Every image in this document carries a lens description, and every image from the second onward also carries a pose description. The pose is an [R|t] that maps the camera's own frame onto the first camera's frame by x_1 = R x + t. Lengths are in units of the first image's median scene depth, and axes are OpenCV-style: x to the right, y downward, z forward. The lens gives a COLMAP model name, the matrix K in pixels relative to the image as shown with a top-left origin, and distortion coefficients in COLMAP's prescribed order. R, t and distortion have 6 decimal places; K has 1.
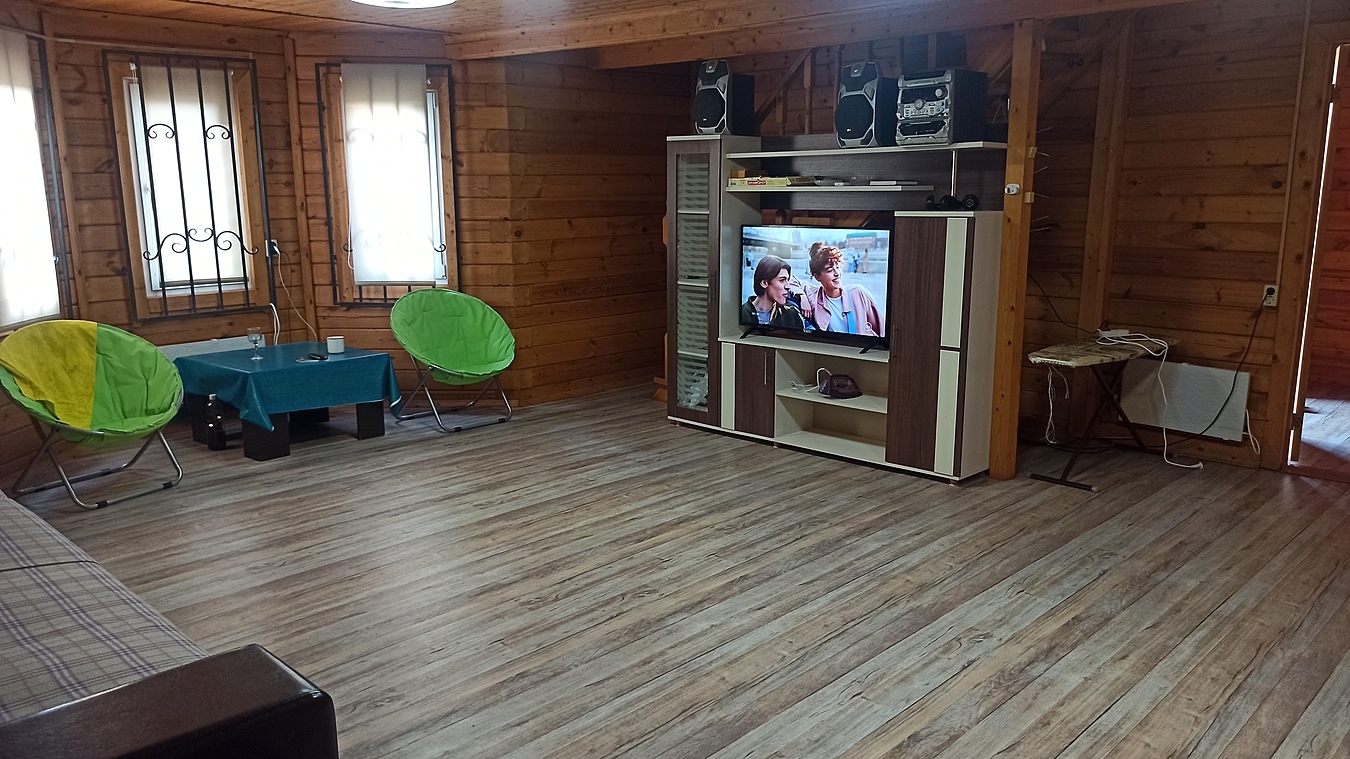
lens RADIAL K [[1004.3, 0, 678.2], [0, 1004.3, 375.2], [0, 0, 1]] dist [0.050827, -0.054239]
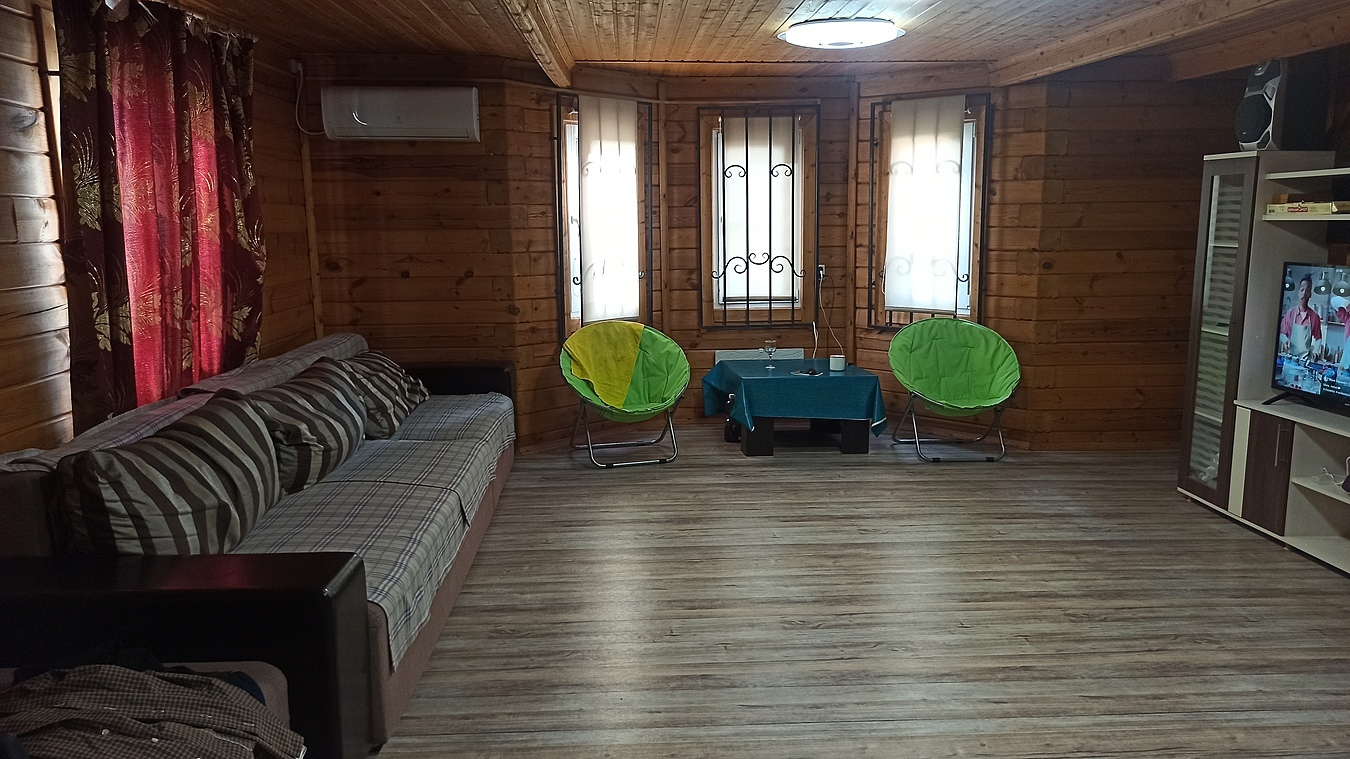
lens RADIAL K [[1004.3, 0, 674.9], [0, 1004.3, 377.0], [0, 0, 1]] dist [0.050827, -0.054239]
pose [[0.727579, 0.108043, -0.677463, 0.269150], [-0.126459, 0.991720, 0.022348, -0.017667], [0.674268, 0.069411, 0.735217, 0.097150]]
